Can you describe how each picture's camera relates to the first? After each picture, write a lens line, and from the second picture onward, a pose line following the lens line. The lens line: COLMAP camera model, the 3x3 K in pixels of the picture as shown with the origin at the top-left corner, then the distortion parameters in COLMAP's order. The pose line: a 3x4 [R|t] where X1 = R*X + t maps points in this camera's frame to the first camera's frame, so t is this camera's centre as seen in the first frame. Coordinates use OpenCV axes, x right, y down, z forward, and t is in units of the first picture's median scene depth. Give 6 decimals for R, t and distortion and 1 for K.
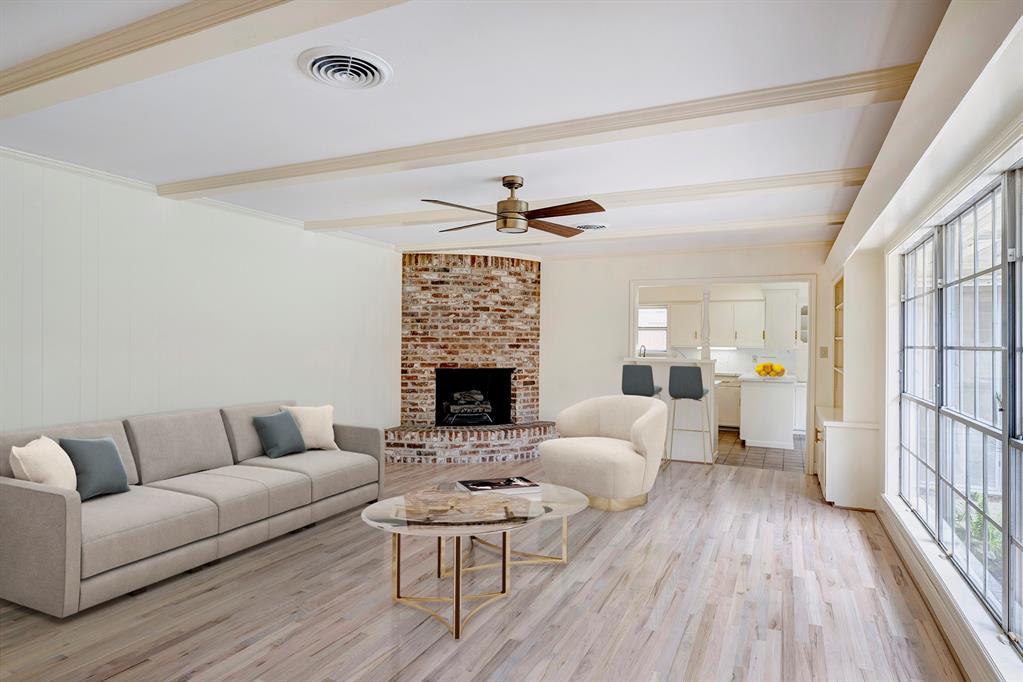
lens RADIAL K [[577.9, 0, 512.8], [0, 577.9, 342.4], [0, 0, 1]] dist [0.000395, 0.000229]
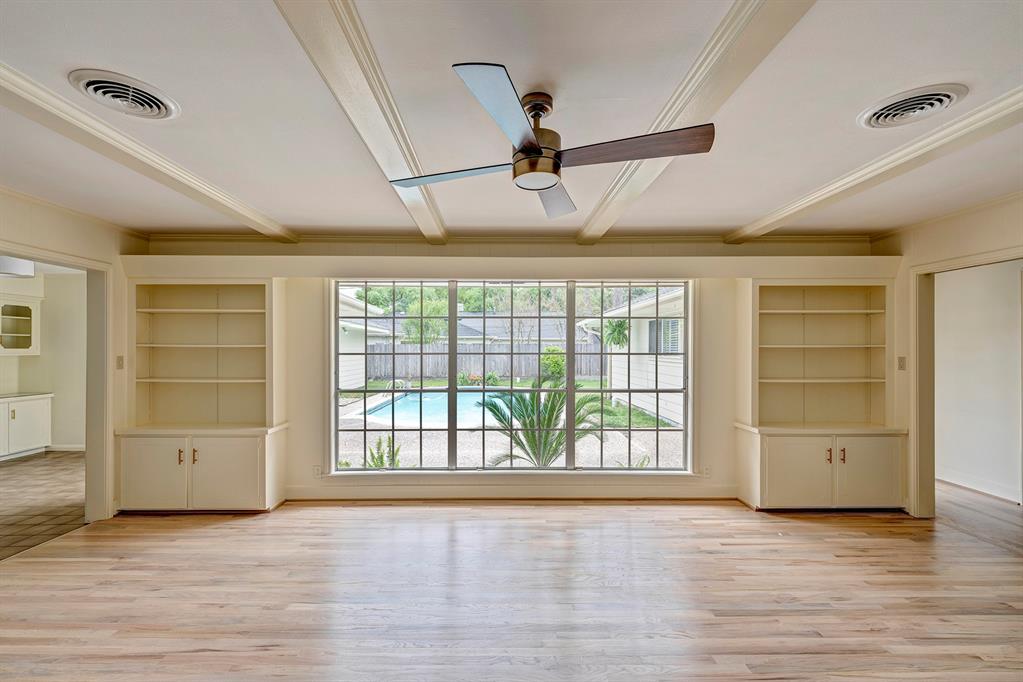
lens RADIAL K [[420.6, 0, 485.4], [0, 420.6, 348.4], [0, 0, 1]] dist [0.001025, 0.000089]
pose [[-0.421660, -0.005325, 0.906739, -0.216067], [-0.003132, 0.999985, 0.004416, -0.008129], [-0.906749, -0.000978, -0.421670, 0.728393]]
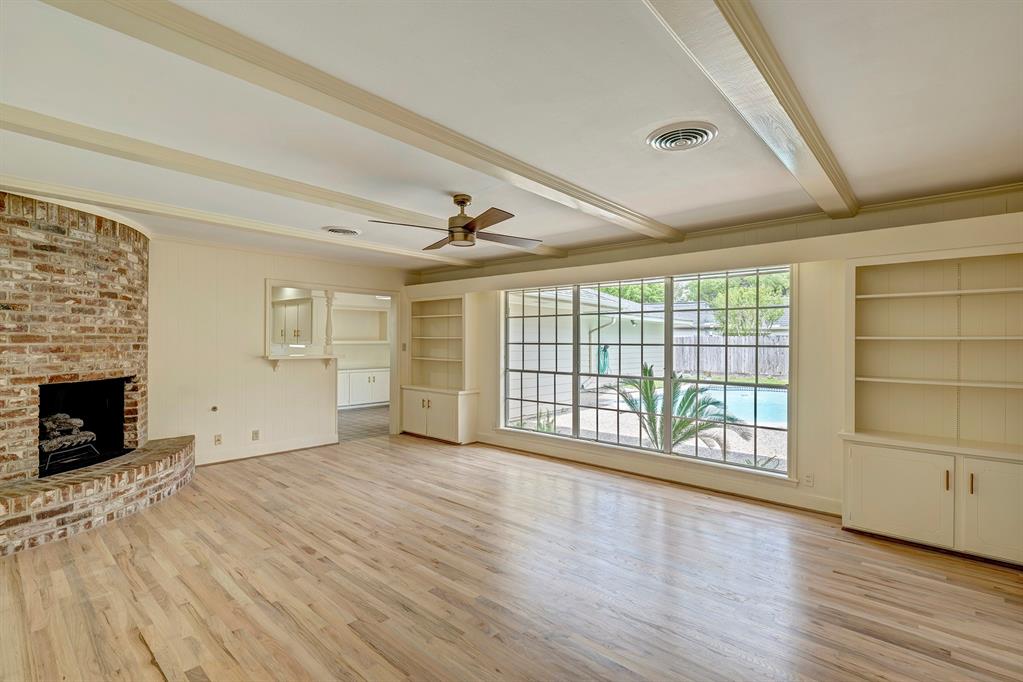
lens RADIAL K [[471.4, 0, 534.8], [0, 471.4, 339.3], [0, 0, 1]] dist [-0.004171, -0.000111]
pose [[0.265078, -0.002325, 0.964224, -0.480125], [-0.004413, 0.999984, 0.003624, -0.008381], [-0.964217, -0.005216, 0.265063, 0.352752]]
